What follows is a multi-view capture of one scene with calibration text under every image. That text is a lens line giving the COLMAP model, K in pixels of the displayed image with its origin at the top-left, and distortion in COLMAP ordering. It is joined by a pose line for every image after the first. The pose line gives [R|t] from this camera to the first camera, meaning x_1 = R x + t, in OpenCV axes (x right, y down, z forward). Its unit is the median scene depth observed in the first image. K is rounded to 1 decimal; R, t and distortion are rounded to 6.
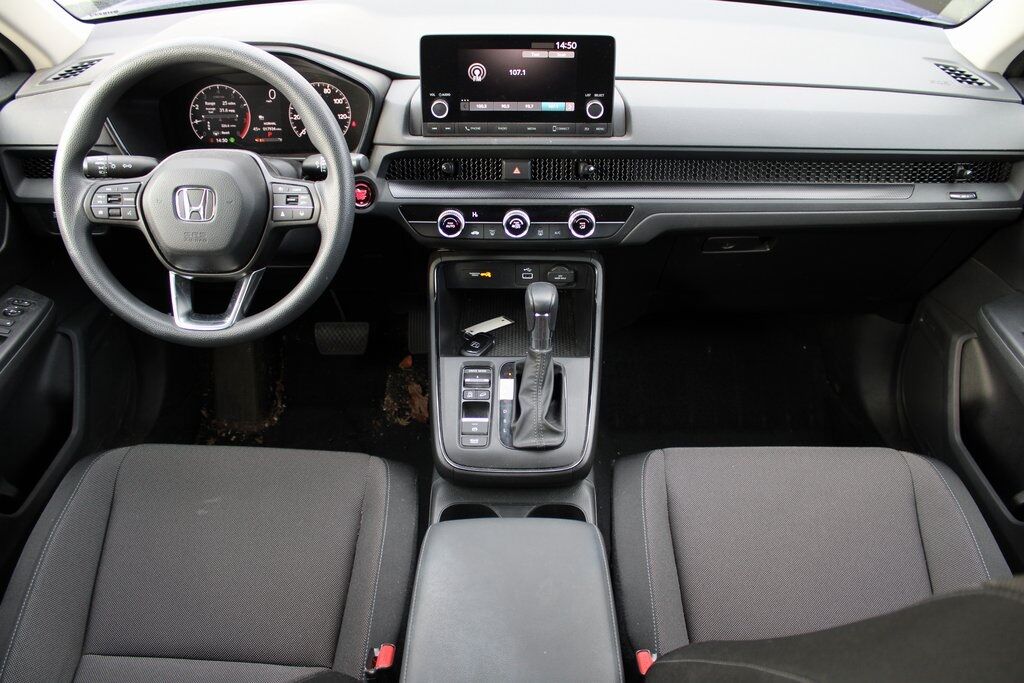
lens RADIAL K [[850.6, 0, 510.9], [0, 850.6, 347.9], [0, 0, 1]] dist [-0.144368, 0.098663]
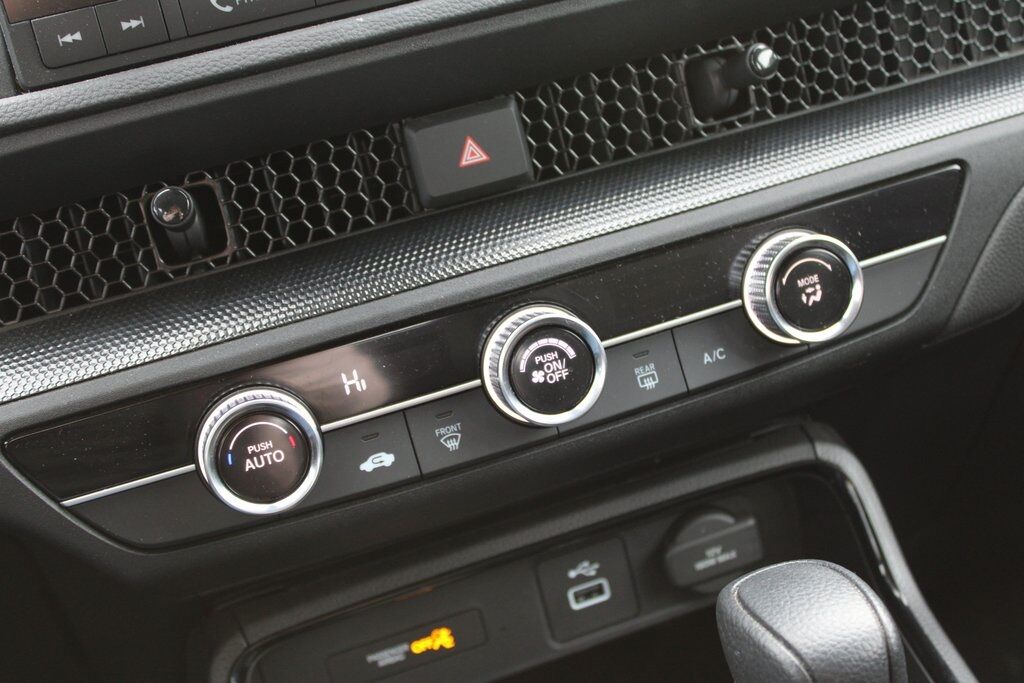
lens RADIAL K [[1449.4, 0, 518.6], [0, 1449.4, 352.6], [0, 0, 1]] dist [-0.046500, 0.000000]
pose [[0.932657, -0.280180, 0.227266, -0.086841], [0.333127, 0.910654, -0.244409, -0.057568], [-0.138482, 0.303658, 0.942663, 0.638108]]
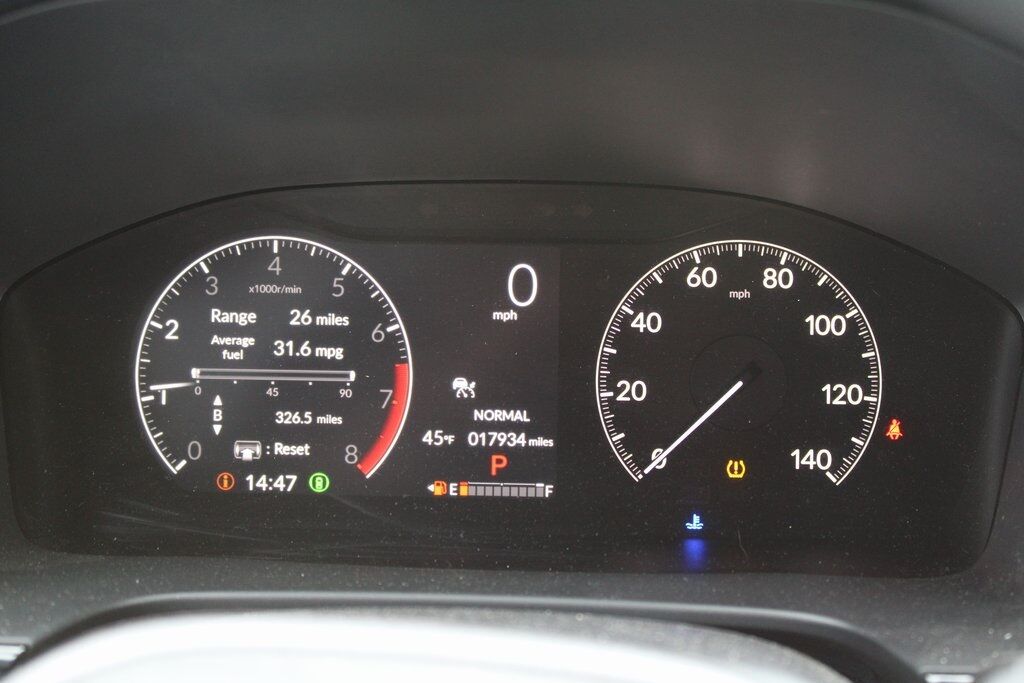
lens RADIAL K [[892.0, 0, 511.7], [0, 892.0, 339.7], [0, 0, 1]] dist [-0.034953, 0.002536]
pose [[0.999772, 0.013881, -0.016204, -0.315394], [-0.018066, 0.954787, -0.296743, -0.243657], [0.011353, 0.296968, 0.954820, 0.858439]]
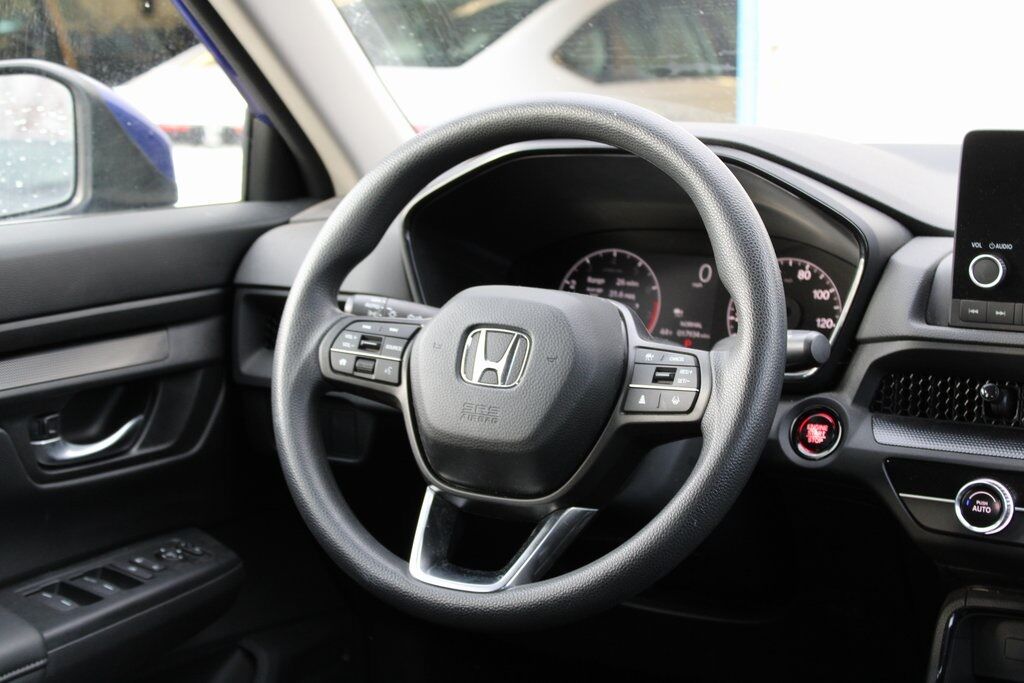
lens RADIAL K [[1769.7, 0, 509.4], [0, 1769.7, 339.5], [0, 0, 1]] dist [-0.015696, 0.000000]
pose [[0.888452, 0.074041, -0.452957, 0.139655], [-0.260494, 0.893892, -0.364829, 0.209114], [0.377882, 0.442126, 0.813467, 0.032162]]
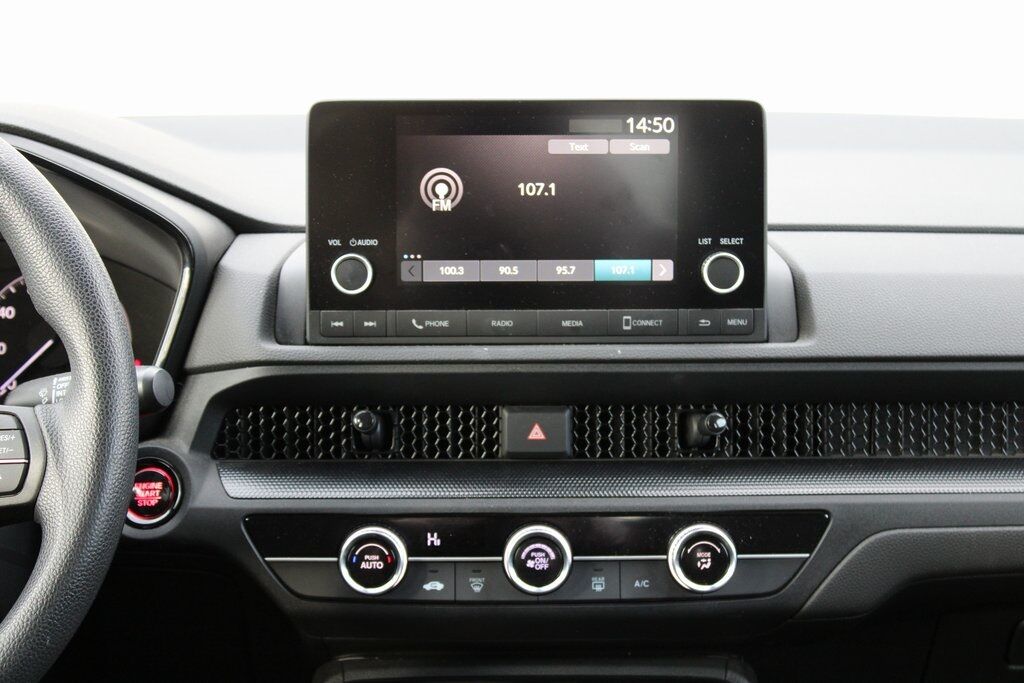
lens RADIAL K [[1969.1, 0, 513.6], [0, 1969.1, 345.1], [0, 0, 1]] dist [0.014724, 0.000000]
pose [[0.999829, -0.005883, 0.017555, -0.020557], [0.012697, 0.907957, -0.418870, 0.149401], [-0.013475, 0.419021, 0.907876, 0.120454]]
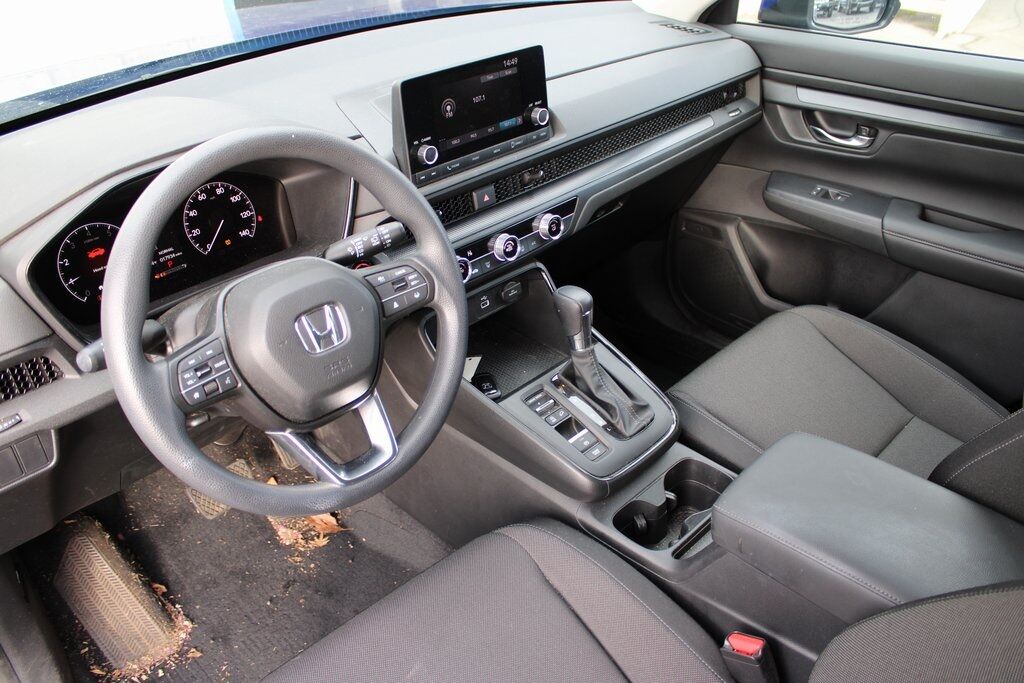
lens RADIAL K [[850.6, 0, 512.5], [0, 850.6, 343.3], [0, 0, 1]] dist [-0.144368, 0.098663]
pose [[0.697866, -0.397881, 0.595545, -0.628898], [0.434791, 0.896104, 0.089191, -0.131313], [-0.569158, 0.196694, 0.798355, 0.223009]]
